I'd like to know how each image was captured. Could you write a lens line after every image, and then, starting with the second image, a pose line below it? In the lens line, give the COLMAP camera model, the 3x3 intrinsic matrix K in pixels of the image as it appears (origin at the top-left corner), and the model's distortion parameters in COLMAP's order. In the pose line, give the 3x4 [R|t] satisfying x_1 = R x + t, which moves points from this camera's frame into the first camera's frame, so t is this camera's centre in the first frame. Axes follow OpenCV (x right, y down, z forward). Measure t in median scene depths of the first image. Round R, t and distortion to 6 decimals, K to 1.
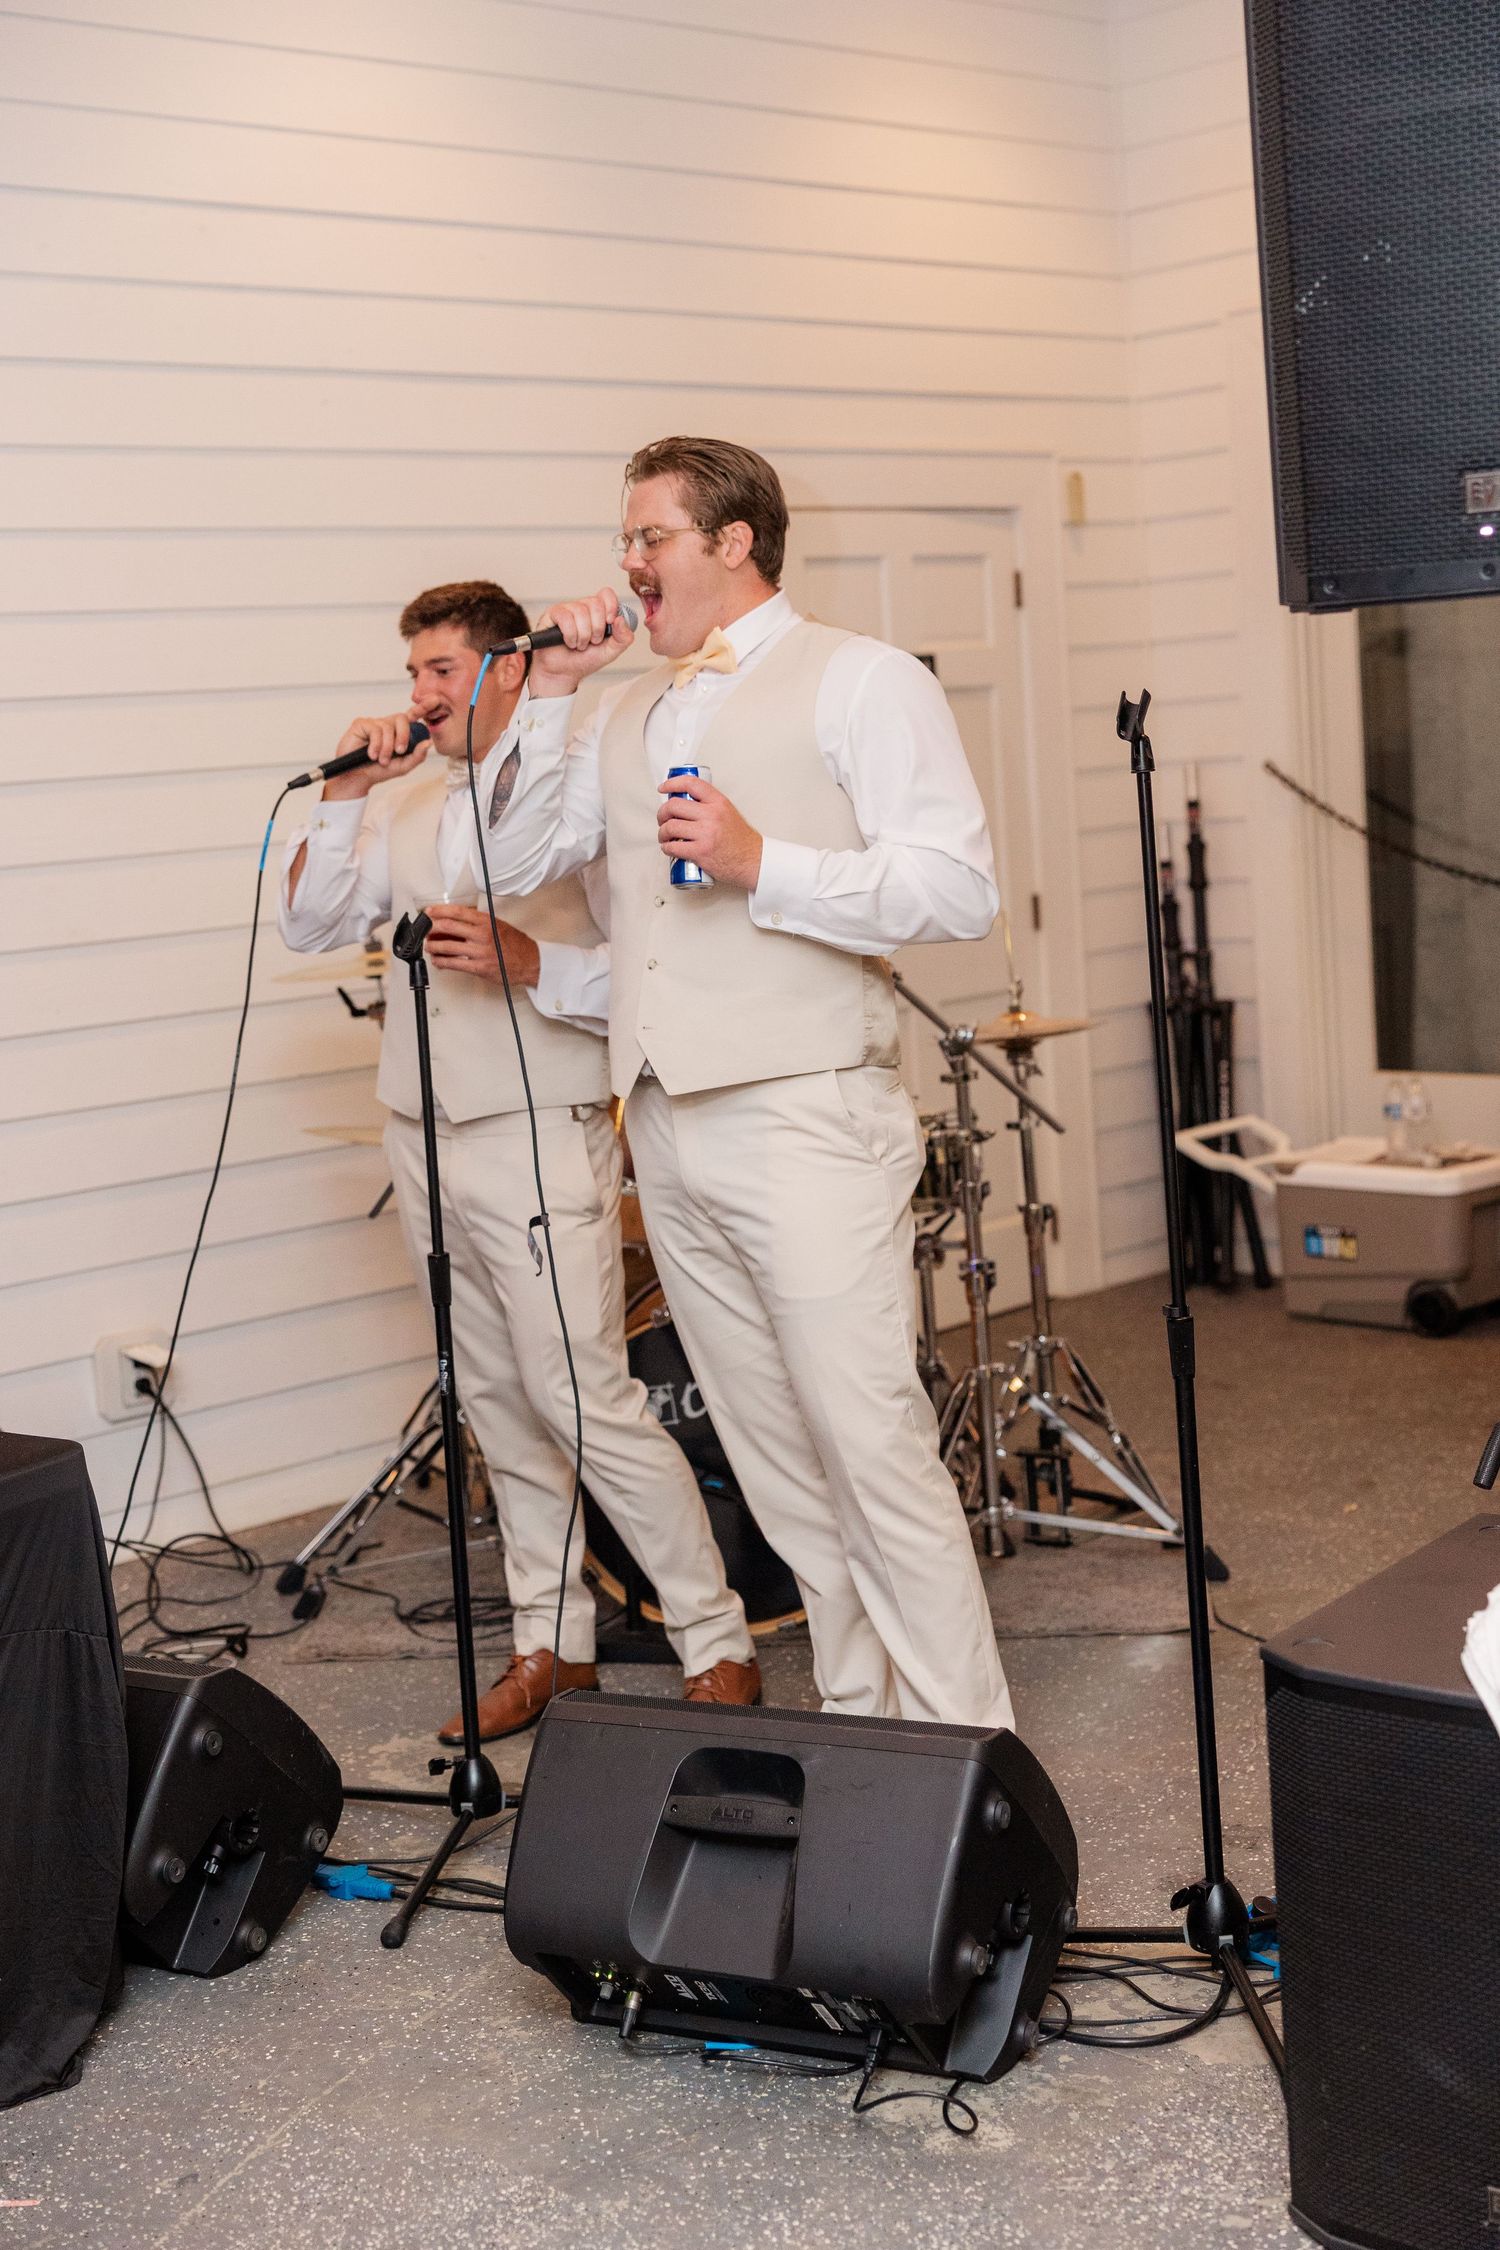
lens RADIAL K [[3073.7, 0, 764.8], [0, 3073.7, 1118.6], [0, 0, 1]] dist [-0.000832, 0.000000]
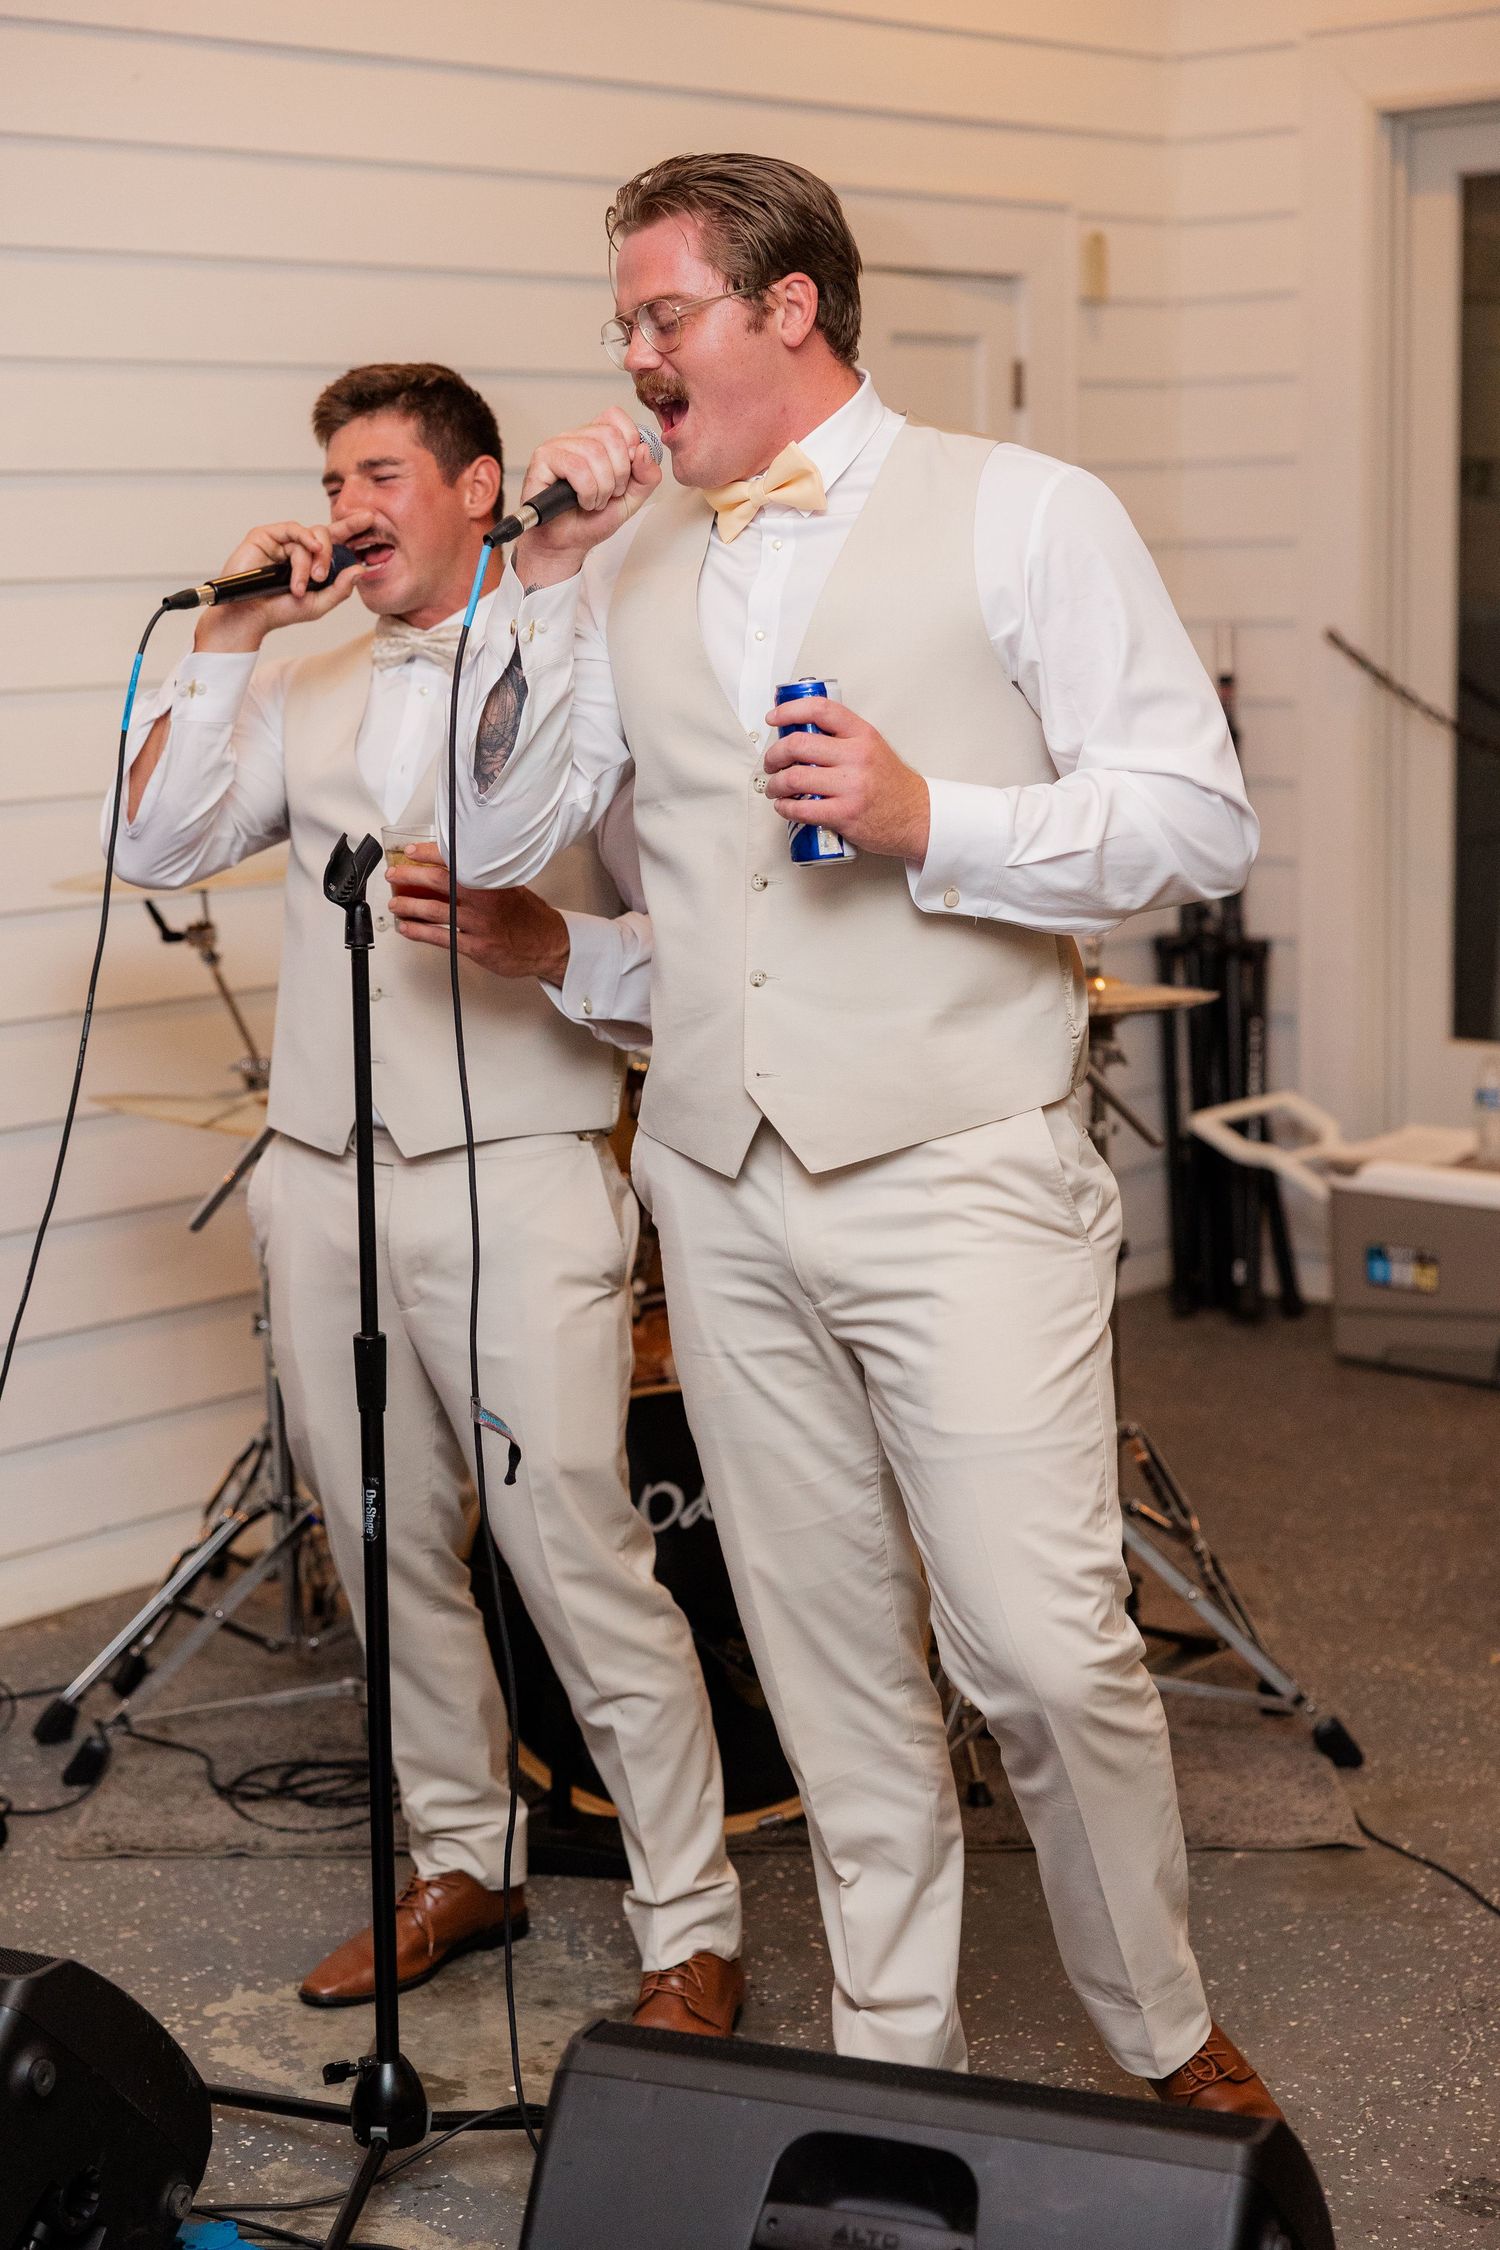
lens RADIAL K [[3687.2, 0, 759.1], [0, 3687.2, 1129.7], [0, 0, 1]] dist [0.003497, 0.000000]
pose [[0.996017, 0.035838, 0.081645, -0.065213], [-0.038682, 0.998689, 0.033513, -0.023743], [-0.080337, -0.036538, 0.996098, 0.131700]]
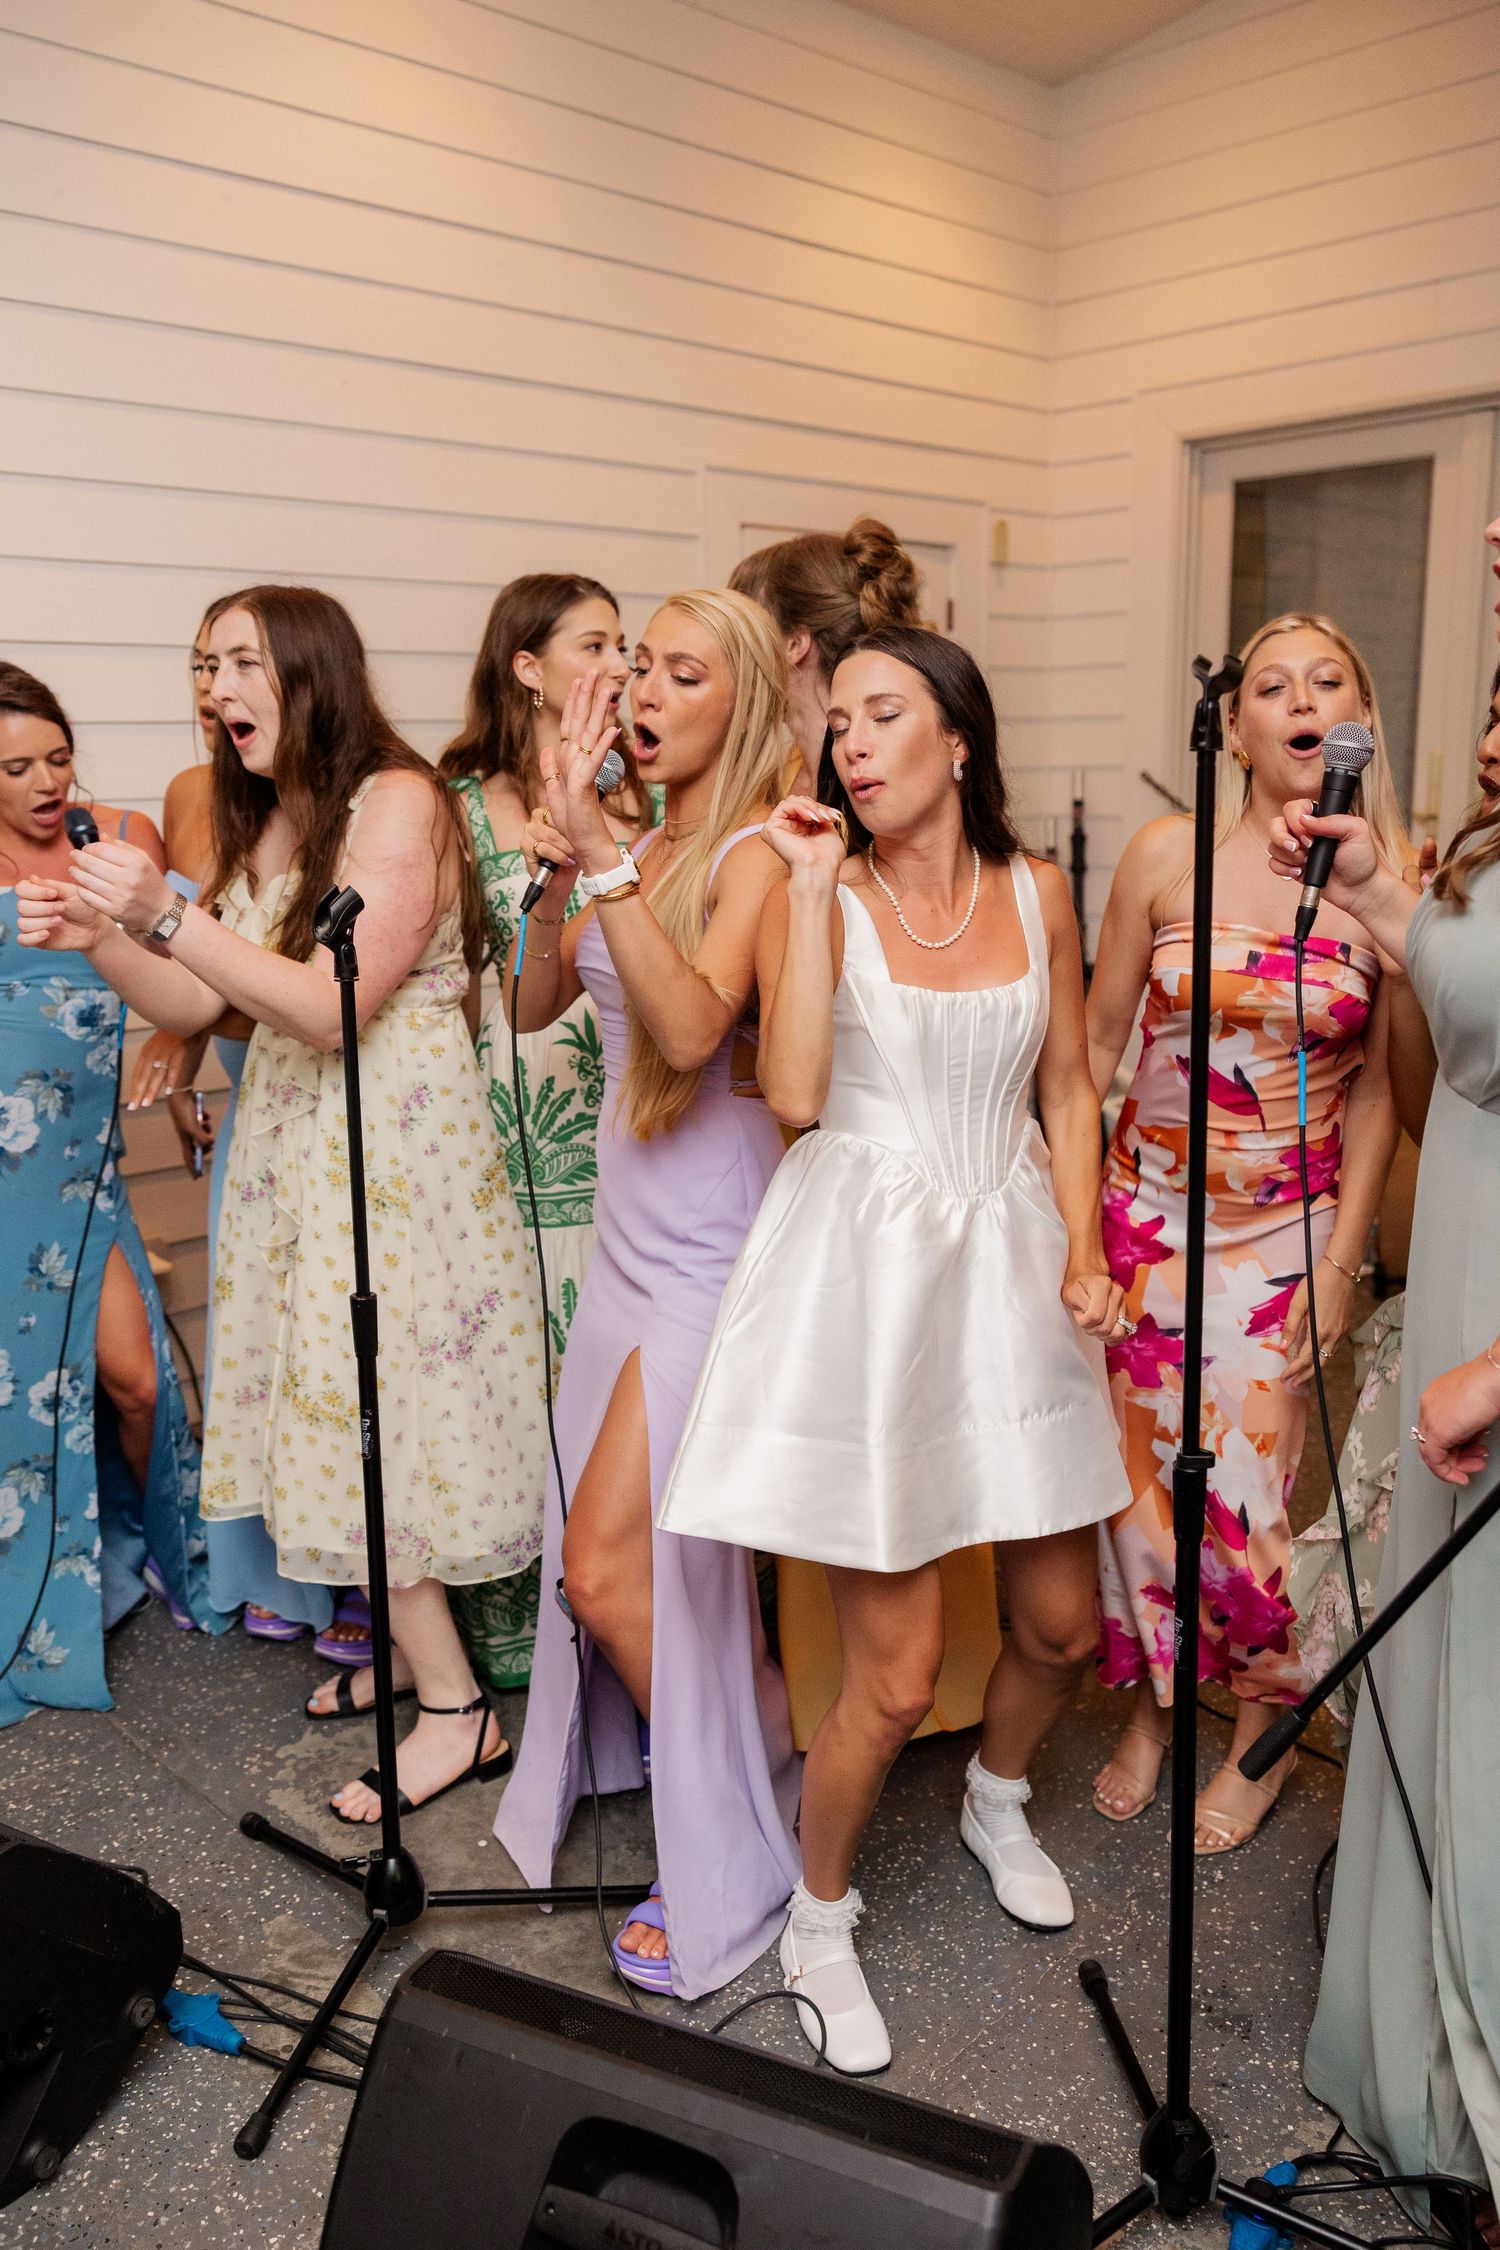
lens RADIAL K [[1822.2, 0, 745.1], [0, 1822.2, 1120.4], [0, 0, 1]] dist [0.000621, -0.006498]
pose [[0.998502, 0.050516, 0.021034, -0.003860], [-0.052008, 0.995614, 0.077766, -0.035883], [-0.017014, -0.078744, 0.996750, 0.370642]]
